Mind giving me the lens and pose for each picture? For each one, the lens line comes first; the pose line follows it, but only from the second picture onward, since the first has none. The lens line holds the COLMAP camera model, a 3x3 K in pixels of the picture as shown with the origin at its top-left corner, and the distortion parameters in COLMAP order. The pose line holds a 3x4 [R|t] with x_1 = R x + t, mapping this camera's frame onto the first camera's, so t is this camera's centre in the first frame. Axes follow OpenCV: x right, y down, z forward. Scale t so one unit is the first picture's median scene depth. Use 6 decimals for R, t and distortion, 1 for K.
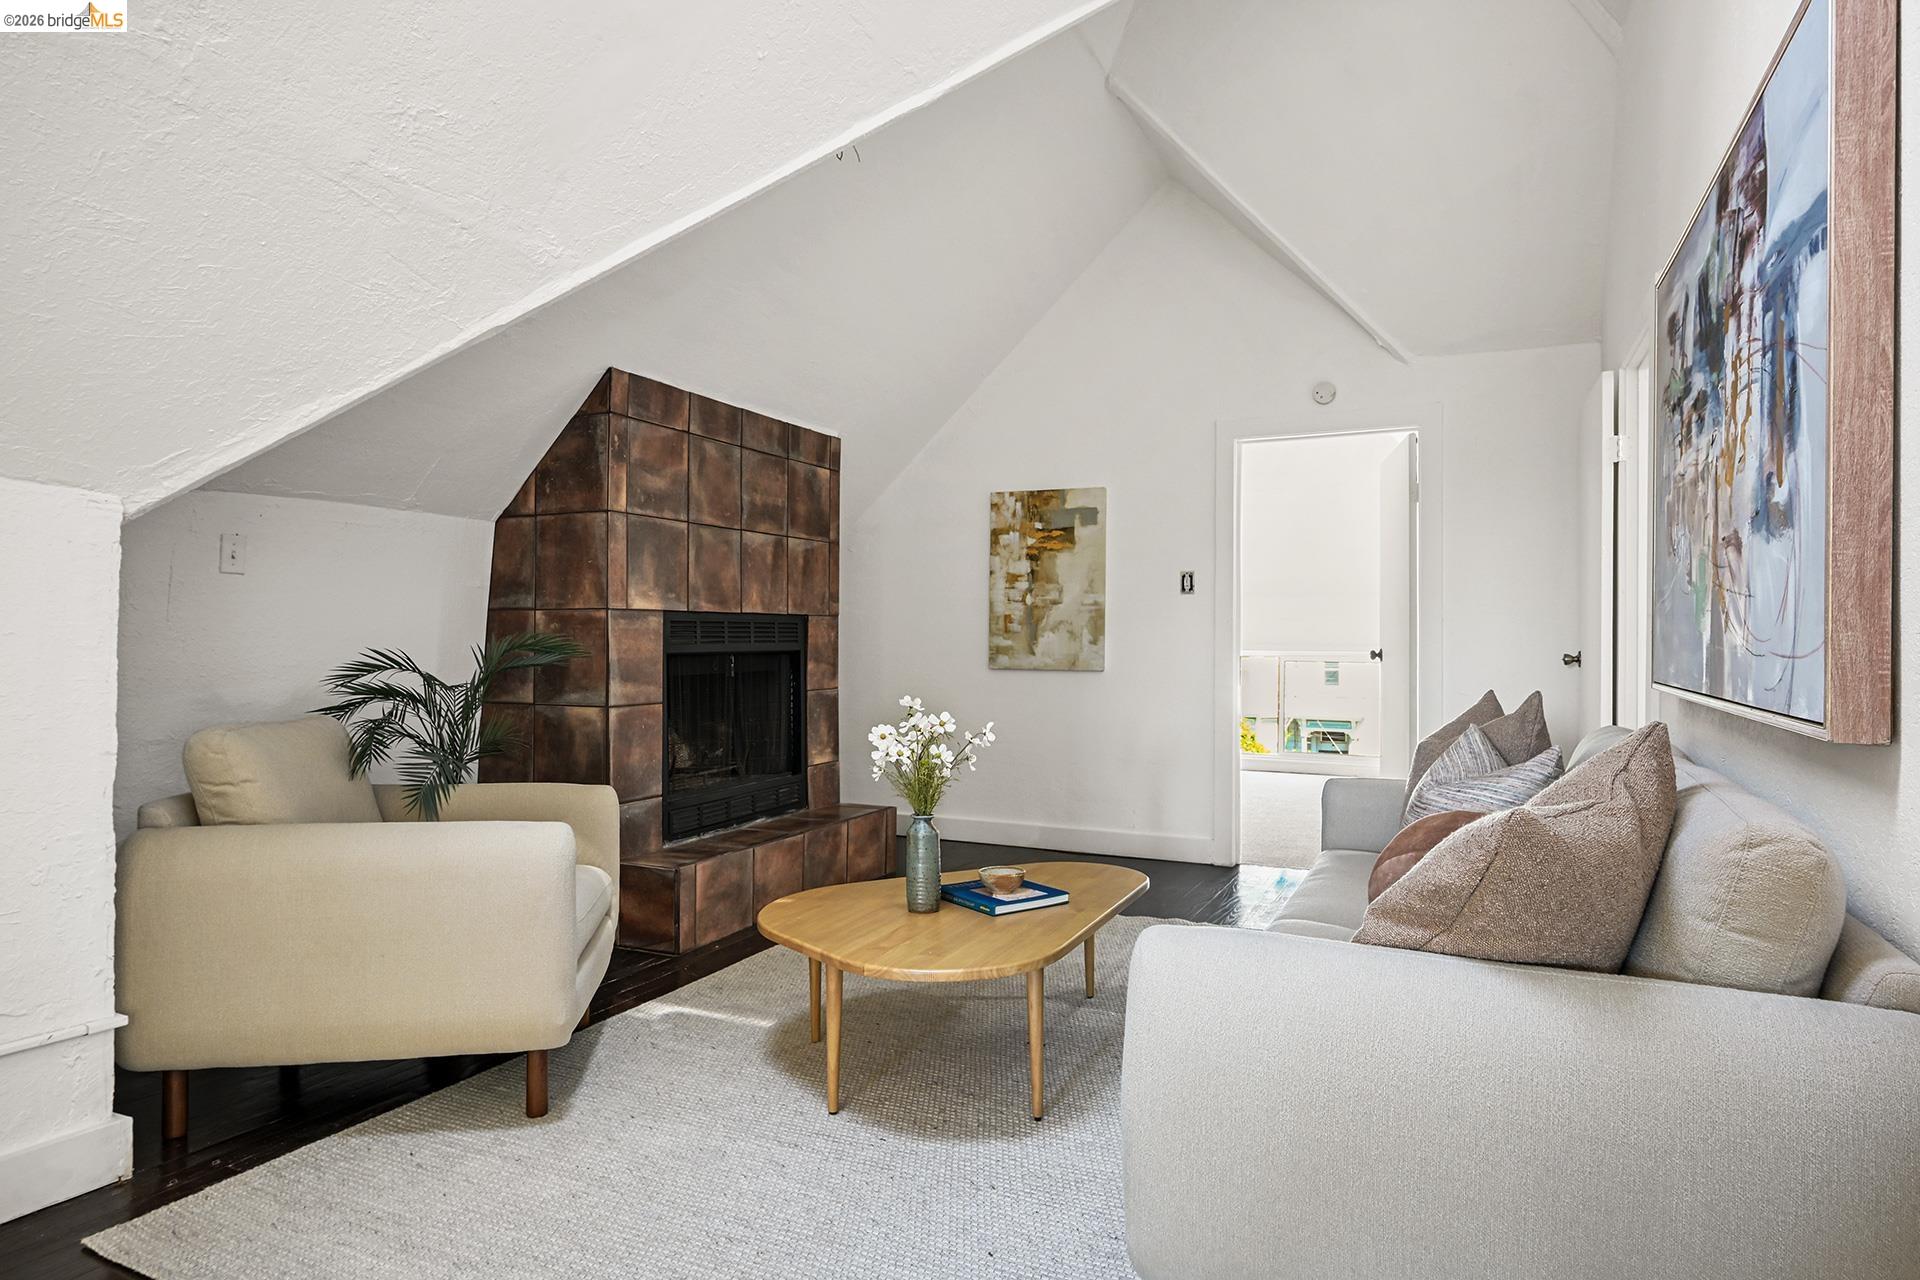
lens RADIAL K [[1111.3, 0, 961.5], [0, 1111.3, 640.4], [0, 0, 1]] dist [0.002478, 0.000272]
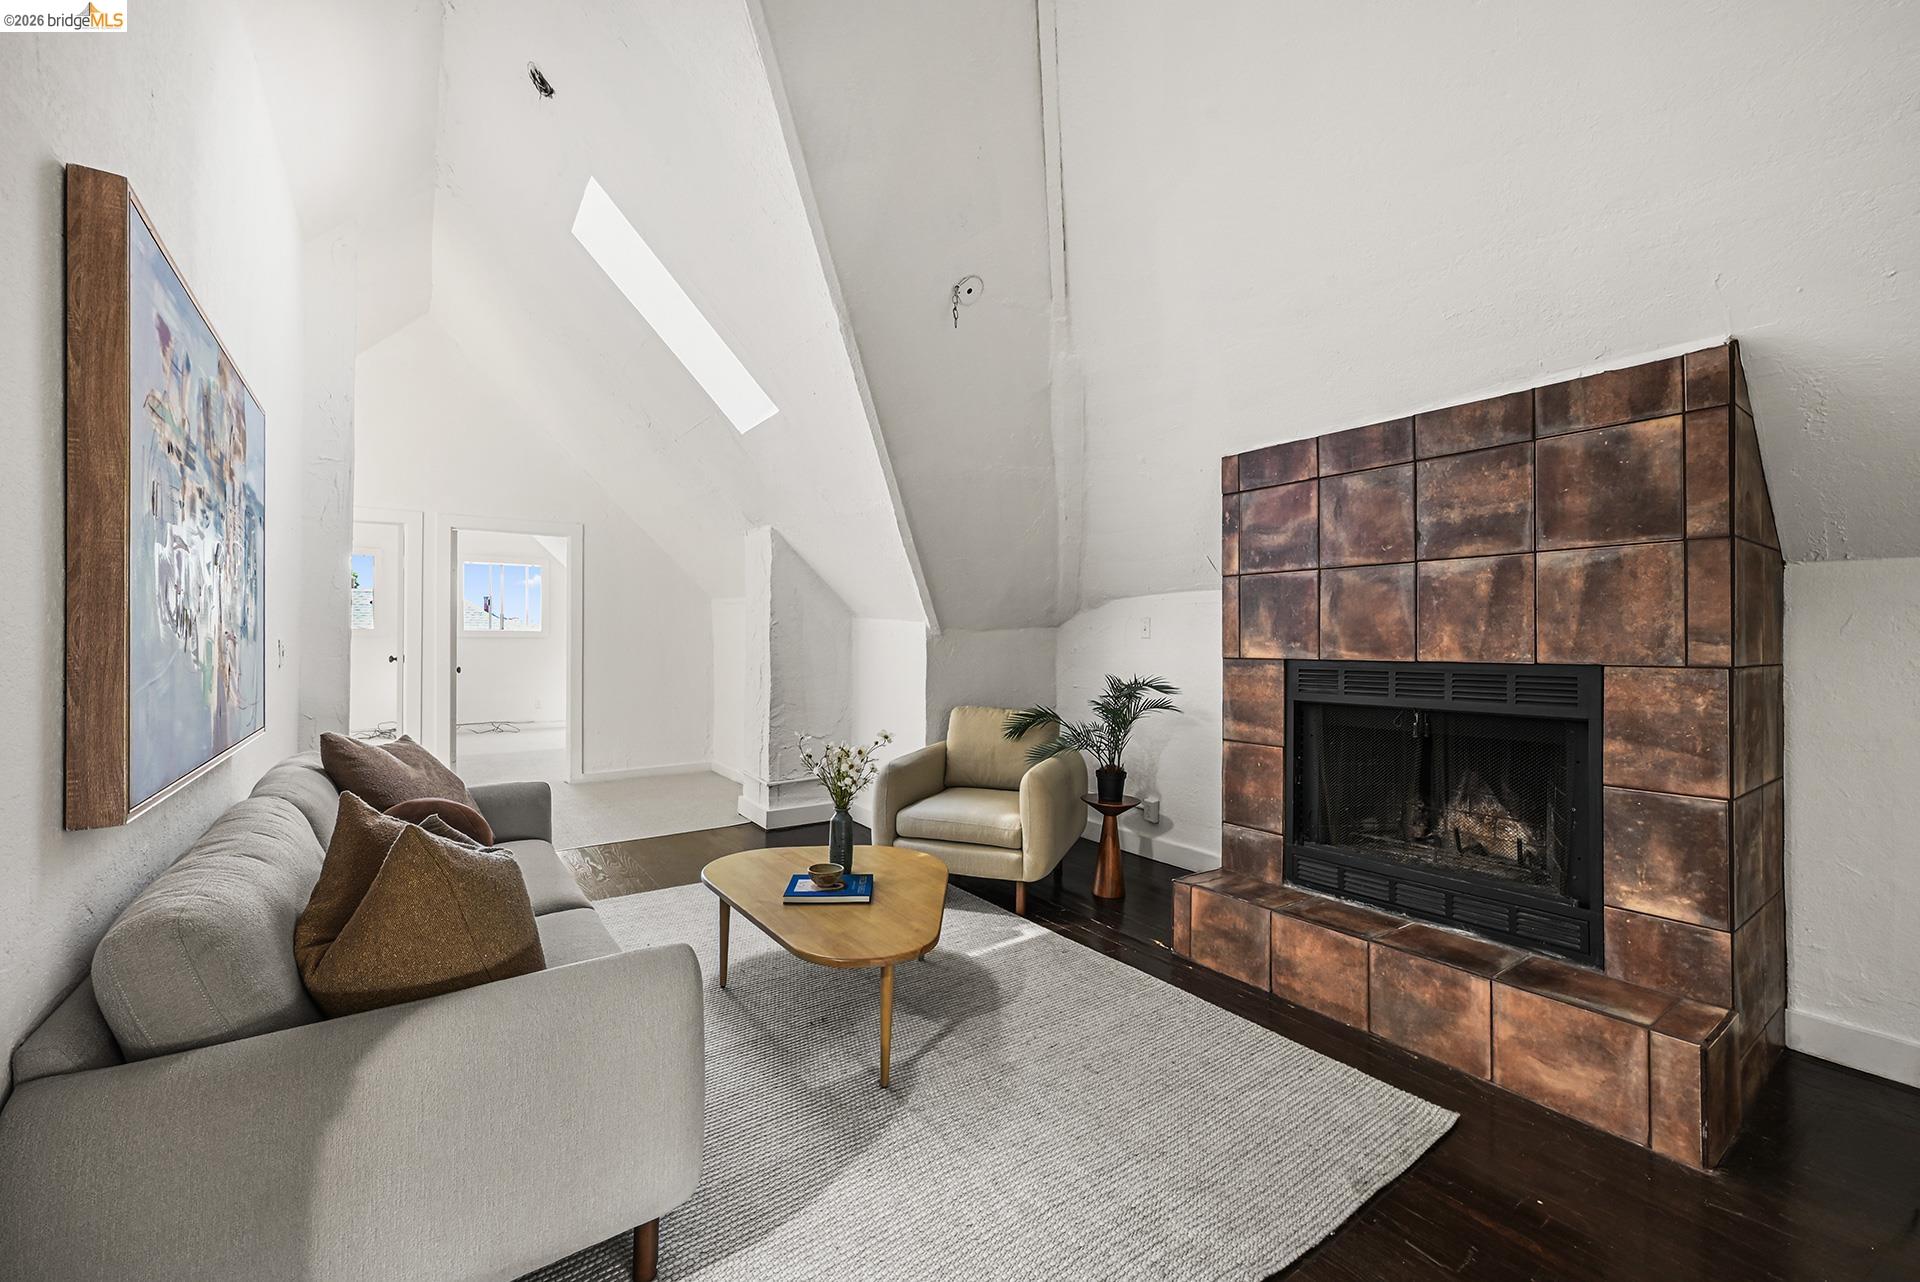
lens RADIAL K [[771.8, 0, 964.3], [0, 771.8, 636.7], [0, 0, 1]] dist [-0.003058, -0.000067]
pose [[-0.491410, -0.008517, -0.870887, 0.488807], [-0.006032, 0.999961, -0.006375, -0.039514], [0.870907, 0.002121, -0.491442, 1.036917]]
